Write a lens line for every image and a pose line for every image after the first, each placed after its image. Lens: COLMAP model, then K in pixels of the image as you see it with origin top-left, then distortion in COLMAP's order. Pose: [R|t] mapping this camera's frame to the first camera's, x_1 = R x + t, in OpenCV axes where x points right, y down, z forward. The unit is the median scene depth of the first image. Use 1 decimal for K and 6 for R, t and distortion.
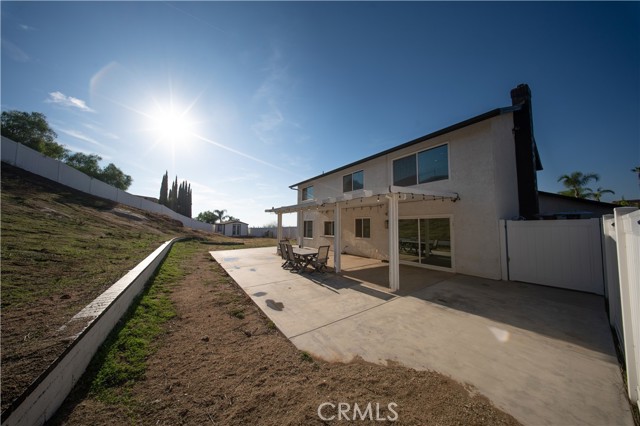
lens RADIAL K [[191.1, 0, 316.5], [0, 191.1, 215.3], [0, 0, 1]] dist [-0.001173, -0.000124]
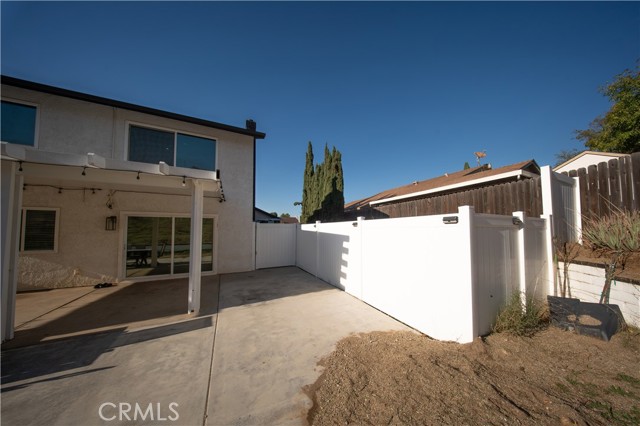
lens RADIAL K [[201.7, 0, 319.4], [0, 201.7, 224.8], [0, 0, 1]] dist [-0.000597, -0.000044]
pose [[0.112970, 0.028508, 0.993189, -0.314510], [-0.053542, 0.998311, -0.022565, 0.052756], [-0.992155, -0.050629, 0.114305, 0.464461]]
